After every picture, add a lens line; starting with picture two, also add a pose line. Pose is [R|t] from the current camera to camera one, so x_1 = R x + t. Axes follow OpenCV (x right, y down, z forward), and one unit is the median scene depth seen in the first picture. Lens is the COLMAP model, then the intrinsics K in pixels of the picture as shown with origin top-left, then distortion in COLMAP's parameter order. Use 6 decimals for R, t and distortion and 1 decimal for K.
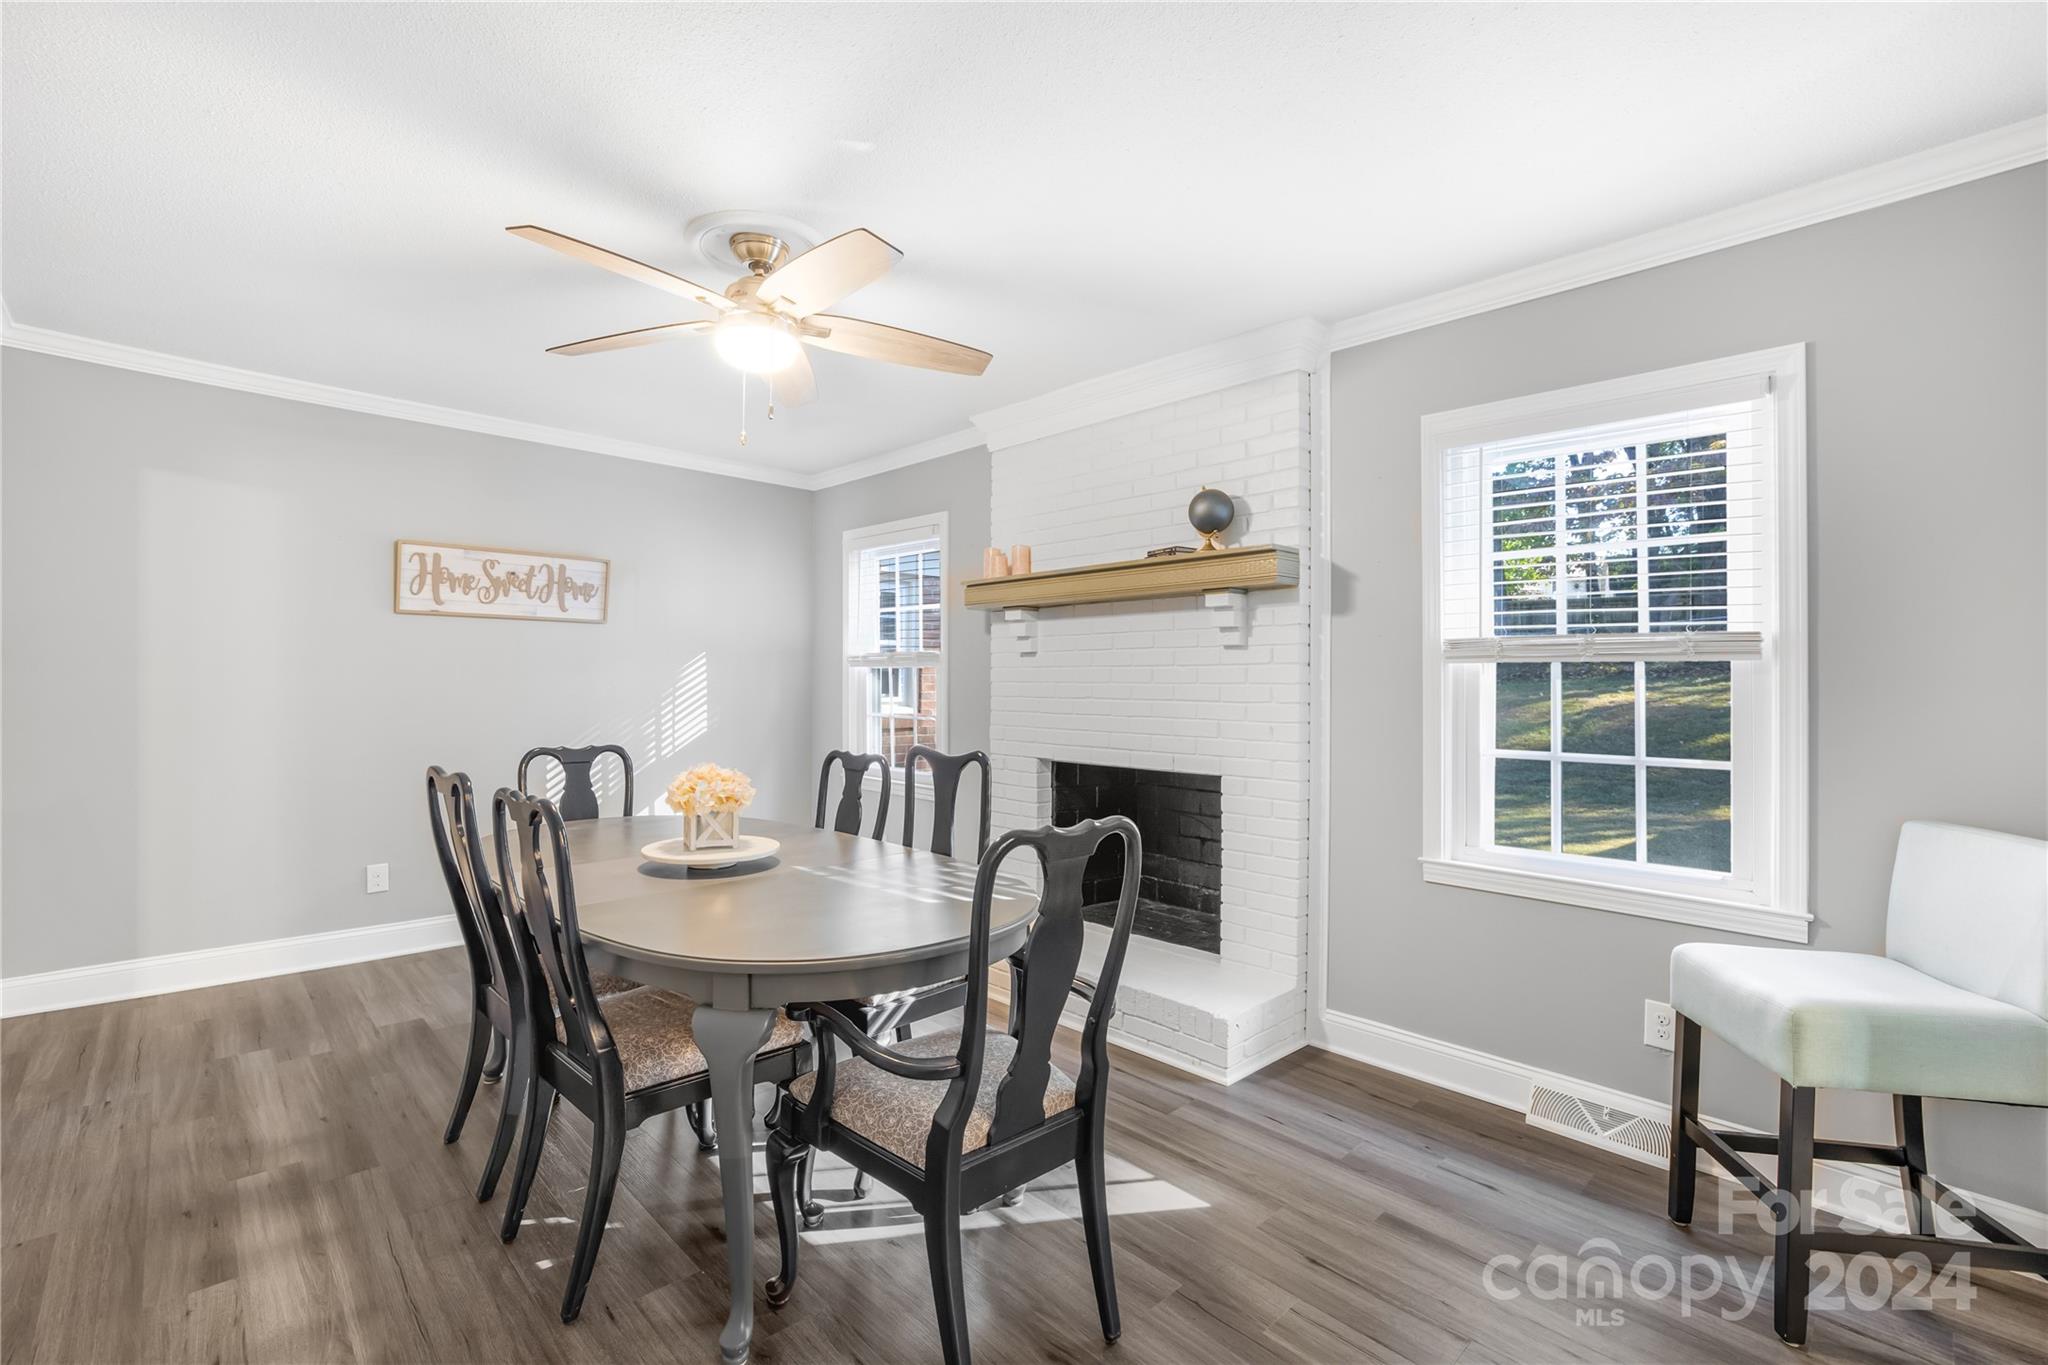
lens RADIAL K [[898.4, 0, 1024.0], [0, 898.4, 682.5], [0, 0, 1]] dist [-0.038719, 0.012209]
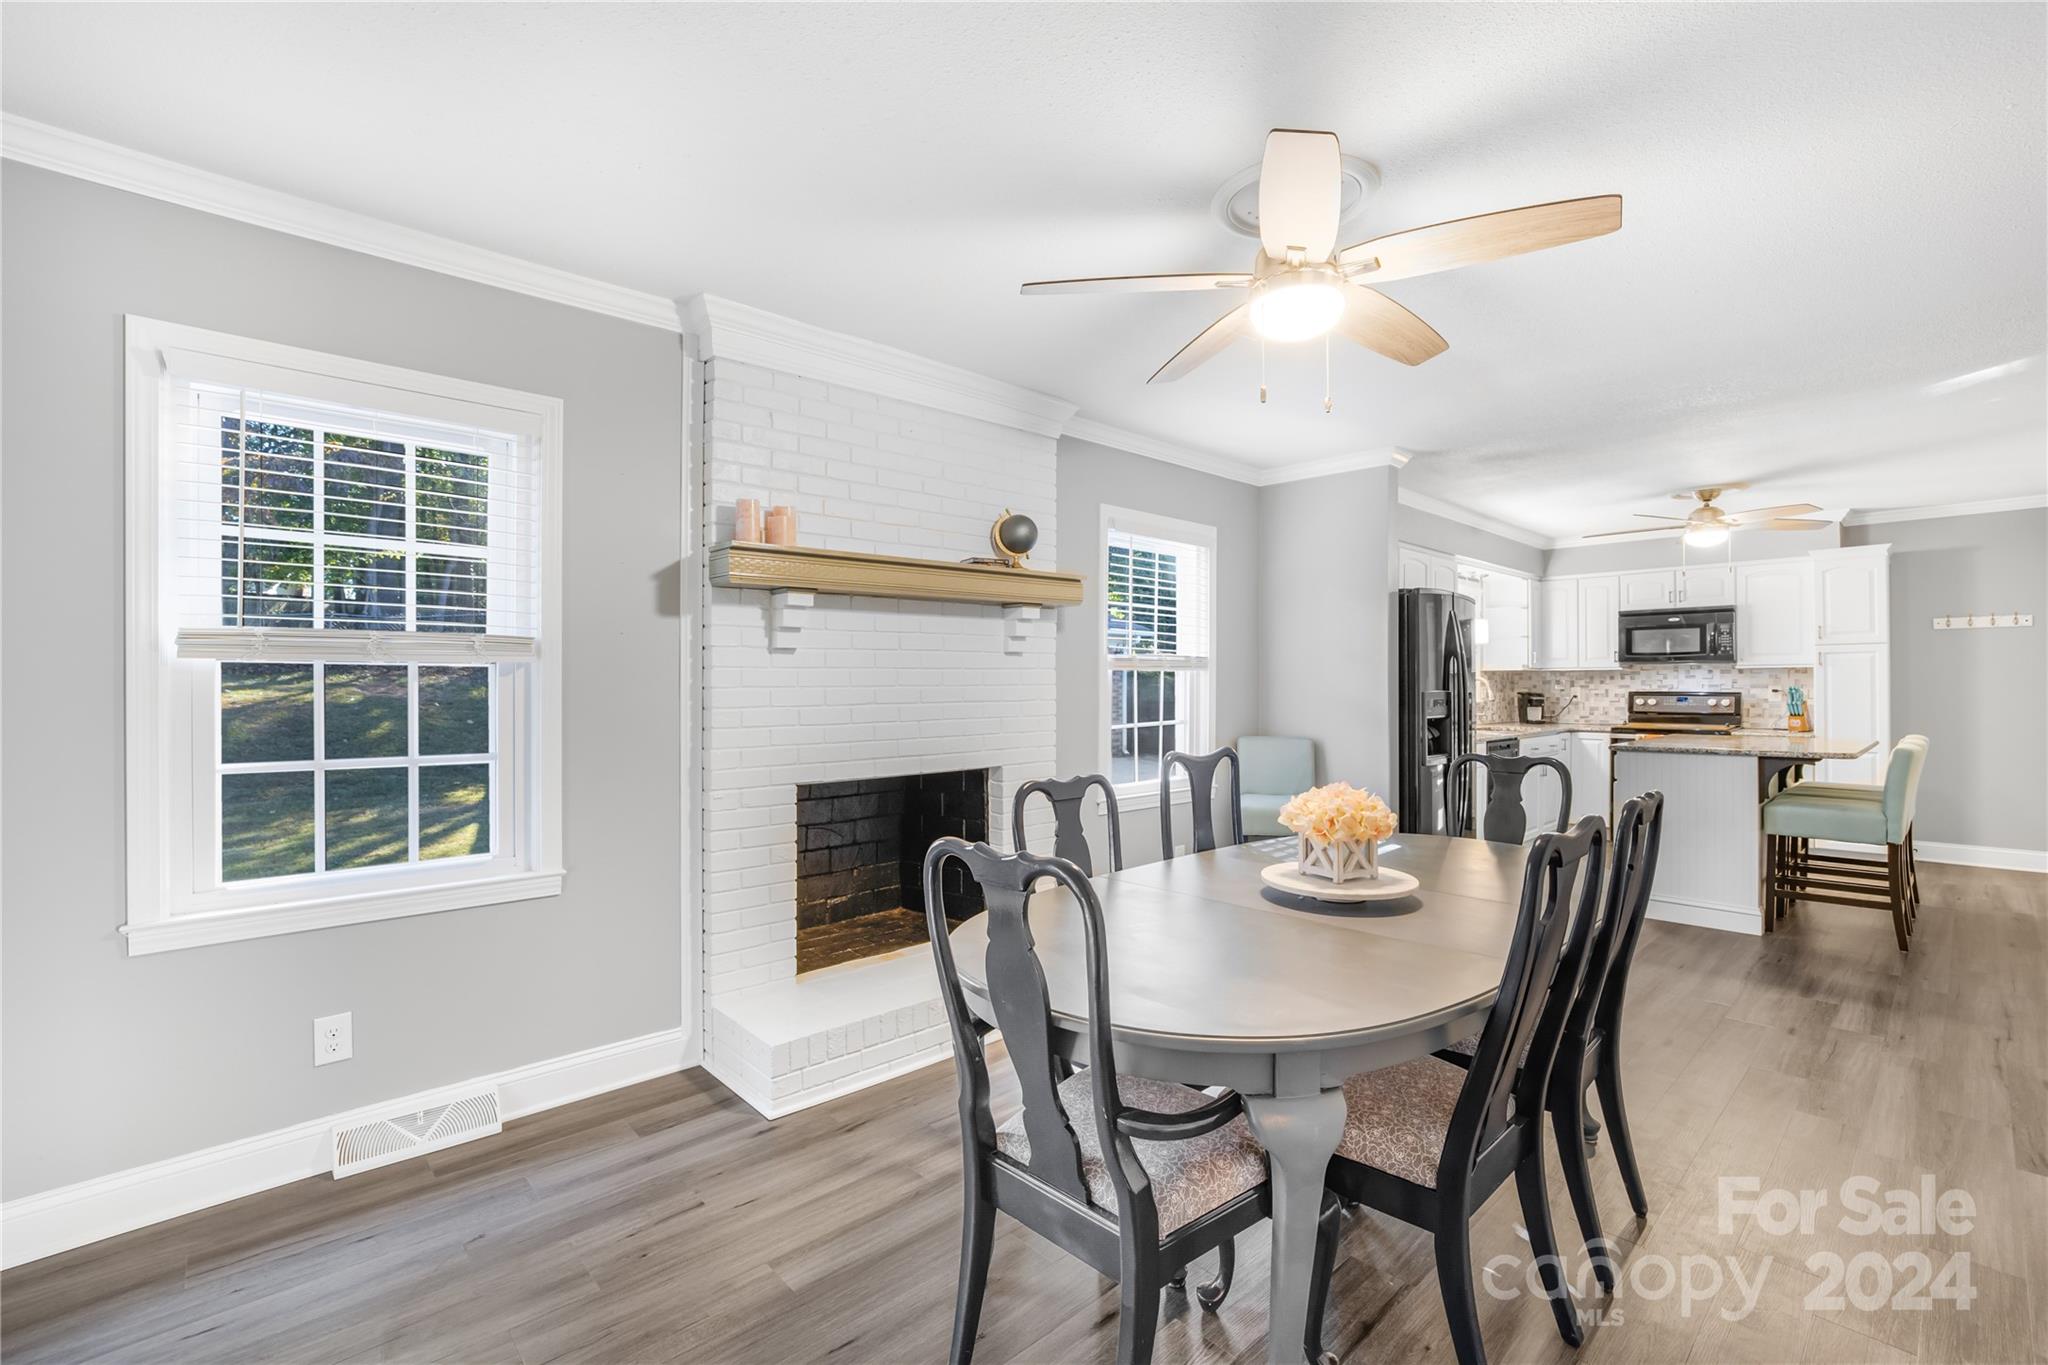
lens RADIAL K [[905.0, 0, 1018.6], [0, 905.0, 687.0], [0, 0, 1]] dist [-0.038061, 0.018672]
pose [[0.023809, -0.013735, 0.999622, -0.739010], [0.004835, 0.999896, 0.013623, -0.009570], [-0.999705, 0.004508, 0.023873, 0.760883]]
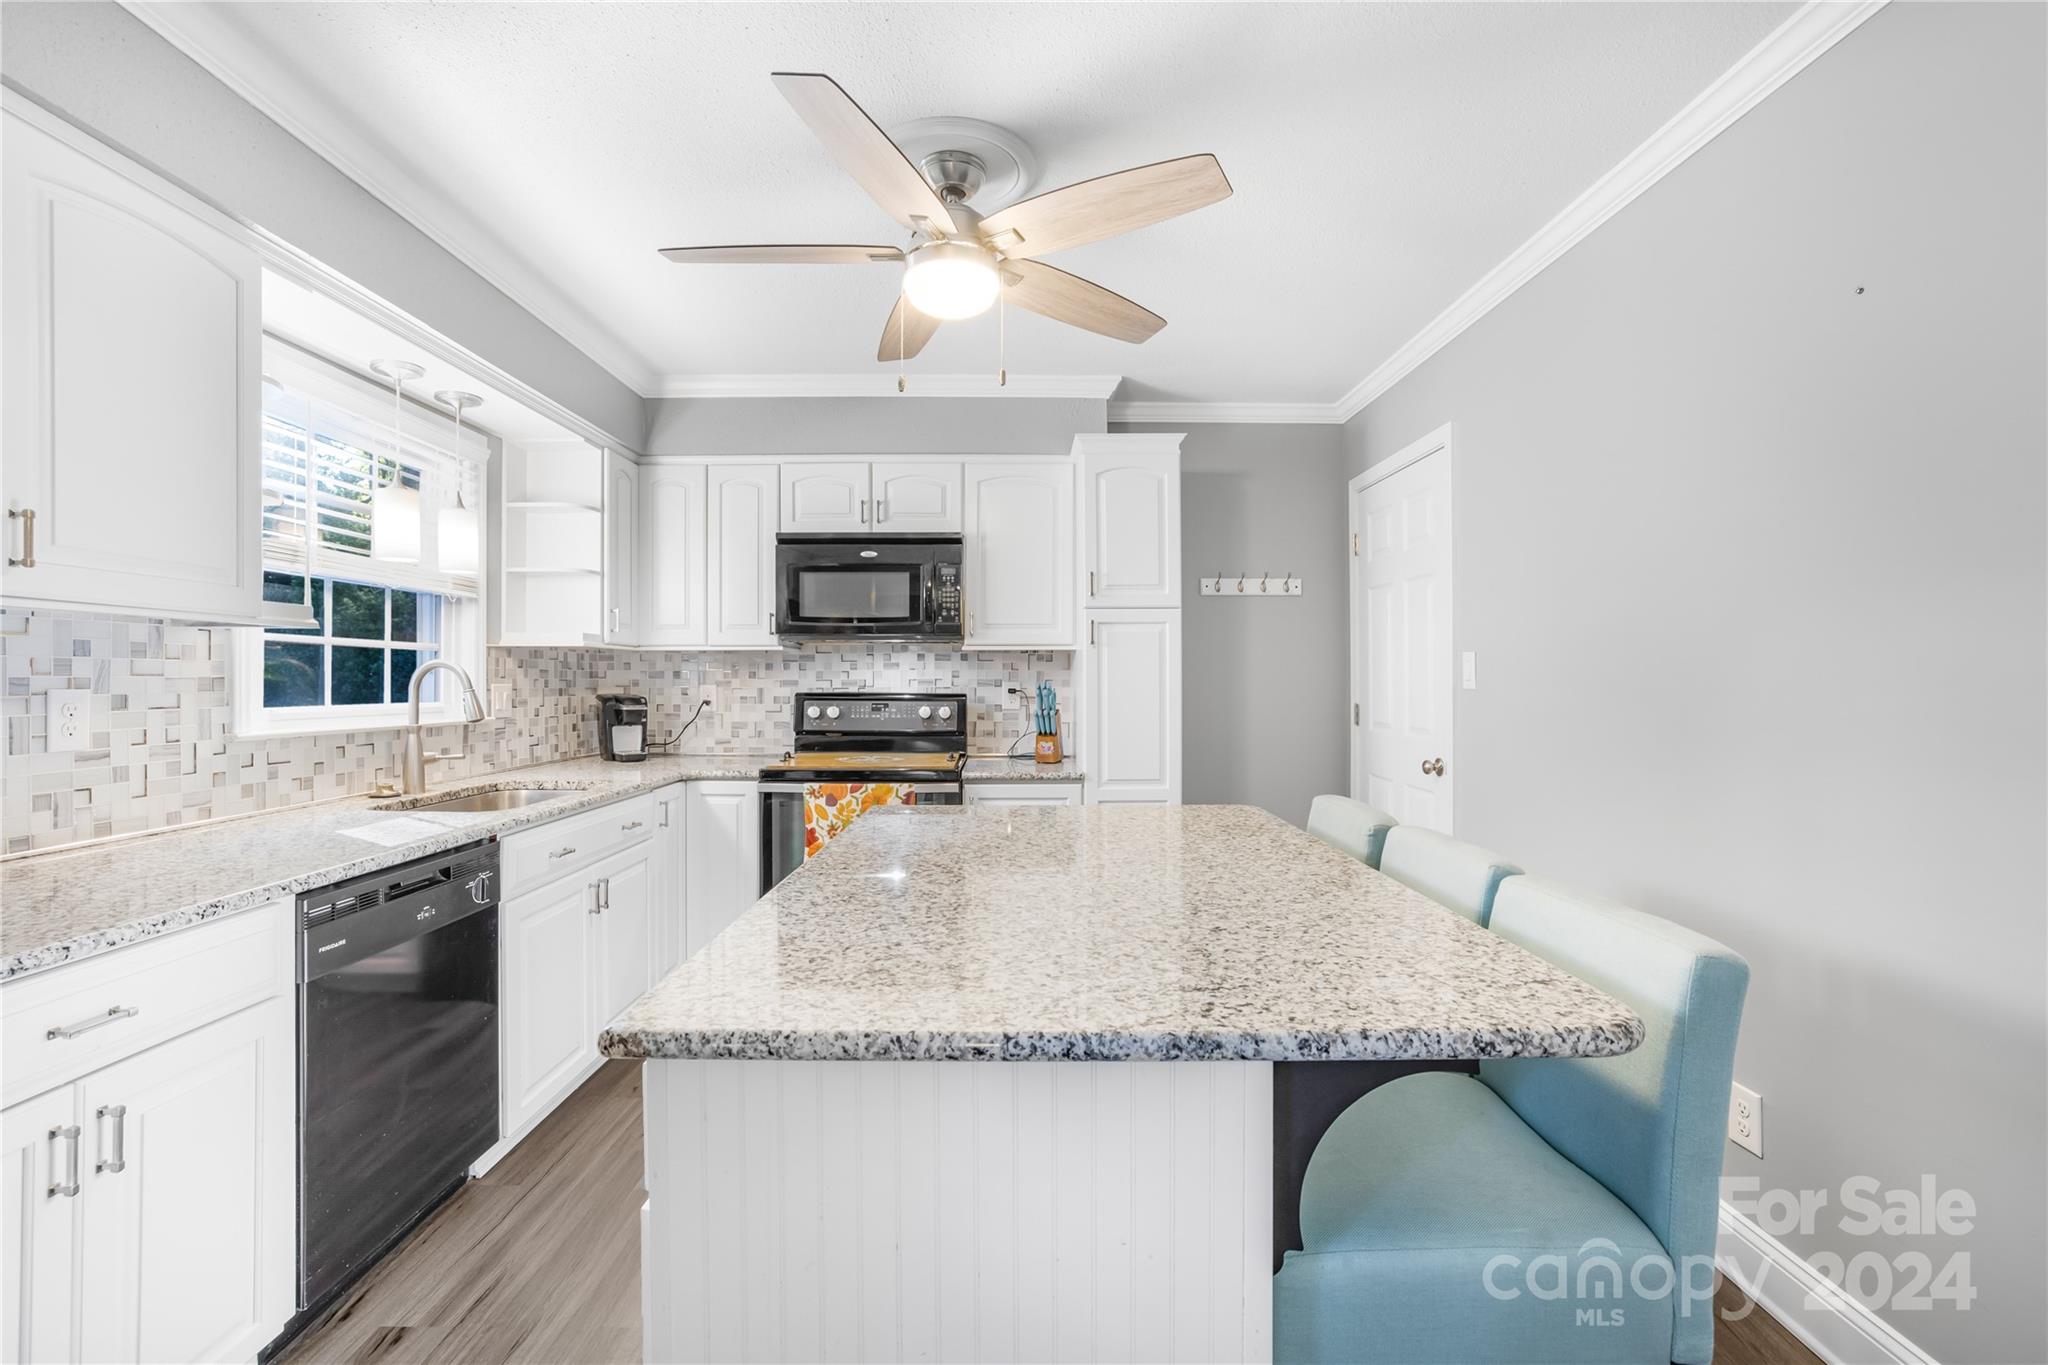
lens RADIAL K [[905.0, 0, 1018.6], [0, 905.0, 687.0], [0, 0, 1]] dist [-0.038061, 0.018672]
pose [[-0.710836, -0.019308, 0.703093, 0.255884], [-0.008331, 0.999784, 0.019033, 0.003840], [-0.703309, 0.007672, -0.710843, 0.082889]]
